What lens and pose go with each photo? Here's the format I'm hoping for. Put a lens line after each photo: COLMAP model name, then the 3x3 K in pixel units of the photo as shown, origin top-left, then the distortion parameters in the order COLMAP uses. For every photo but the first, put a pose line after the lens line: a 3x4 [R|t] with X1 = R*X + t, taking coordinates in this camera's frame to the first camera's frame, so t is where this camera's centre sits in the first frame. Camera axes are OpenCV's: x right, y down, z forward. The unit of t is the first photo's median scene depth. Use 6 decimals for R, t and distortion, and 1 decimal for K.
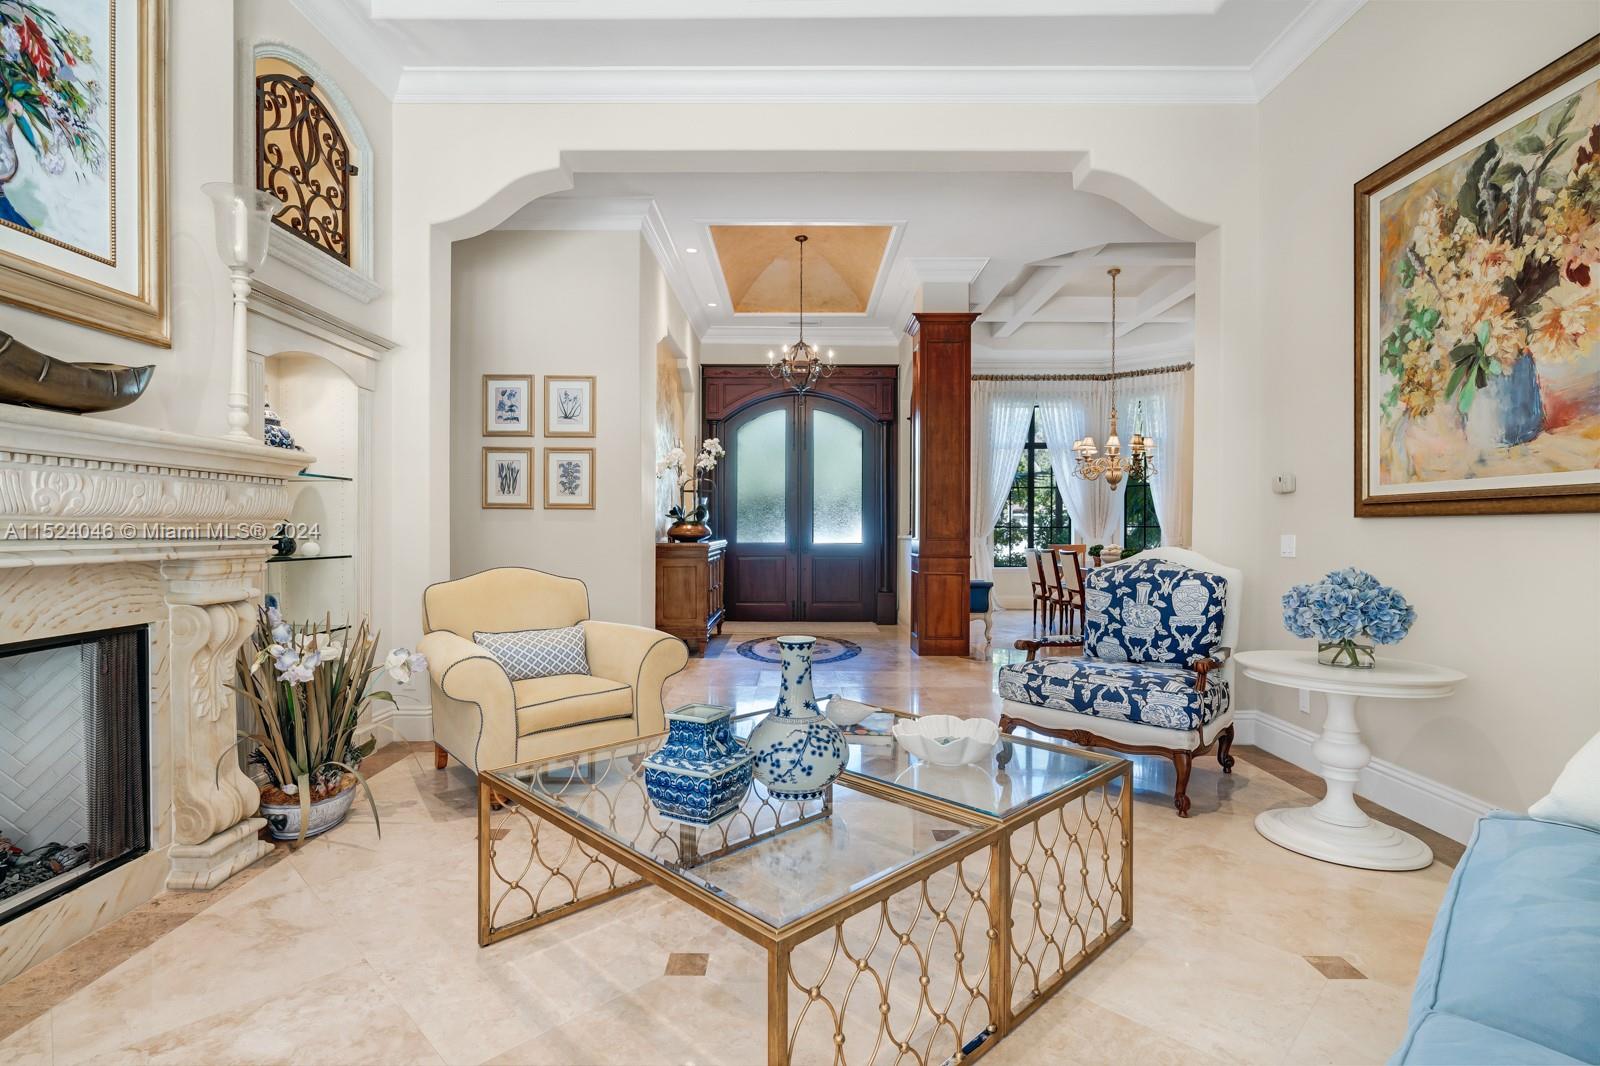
lens RADIAL K [[786.7, 0, 790.8], [0, 786.7, 525.3], [0, 0, 1]] dist [0.005589, -0.003834]
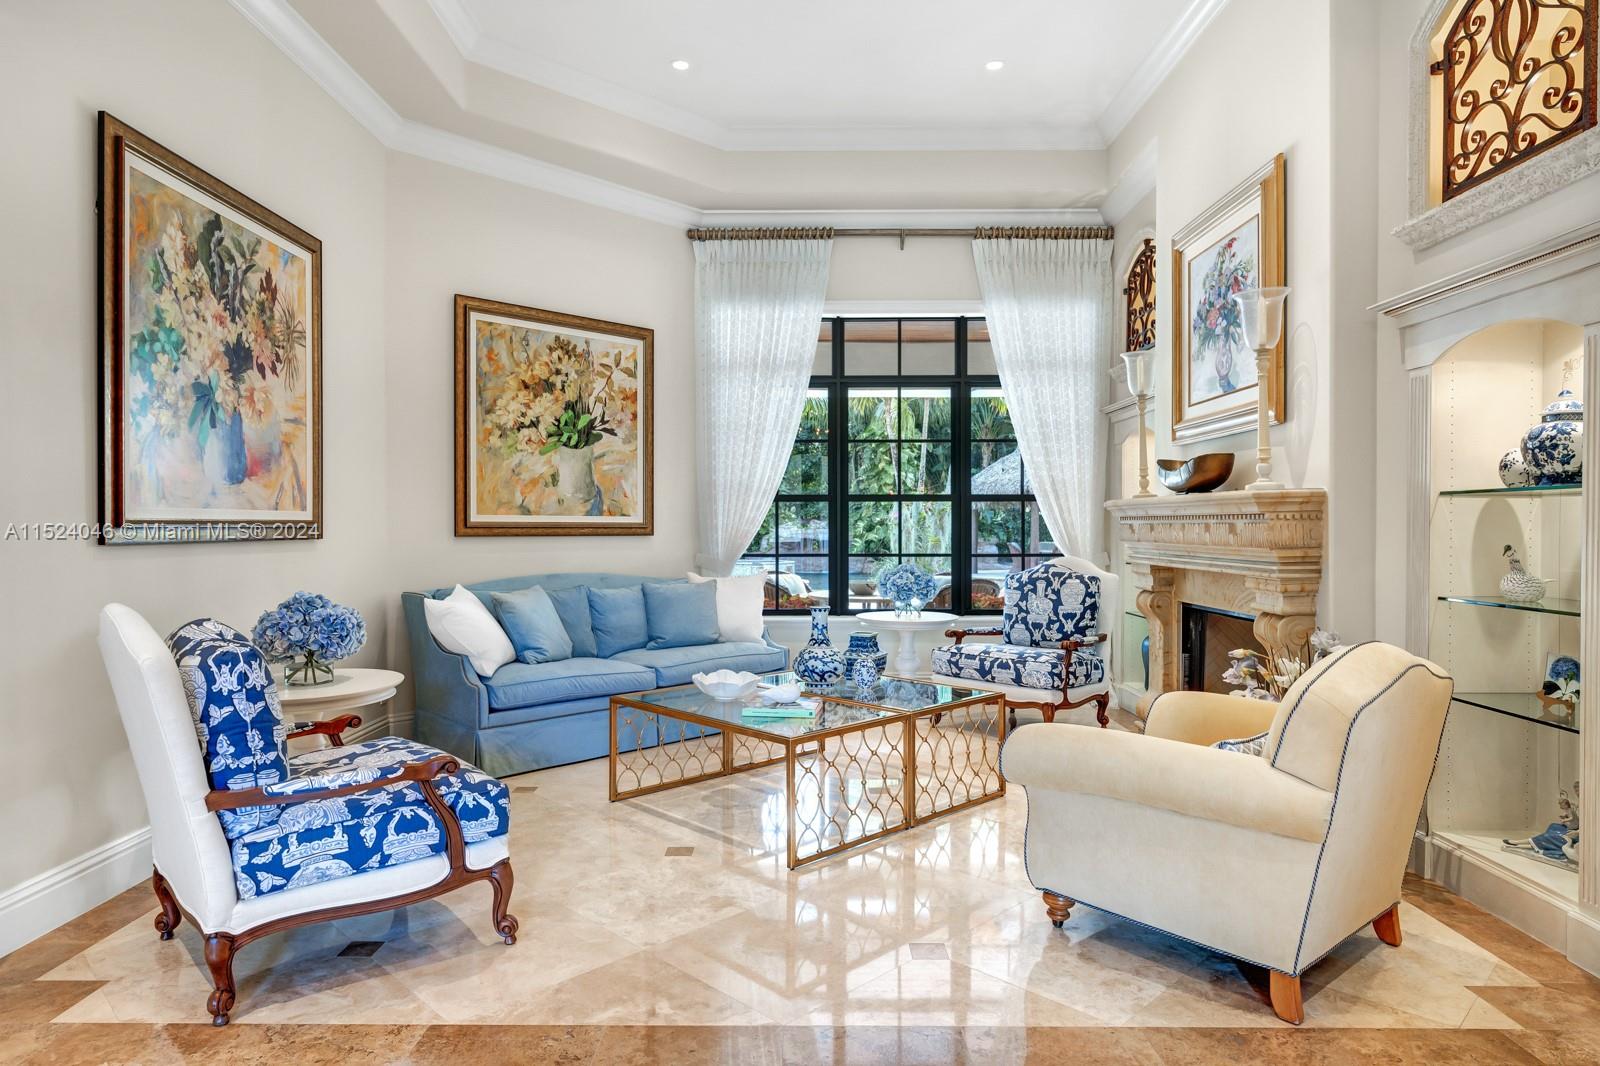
lens RADIAL K [[963.8, 0, 799.9], [0, 963.8, 534.9], [0, 0, 1]] dist [-0.000293, -0.000091]
pose [[-0.999976, -0.003665, -0.005890, 0.012404], [-0.003687, 0.999986, 0.003792, -0.007828], [0.005876, 0.003814, -0.999975, 0.604897]]
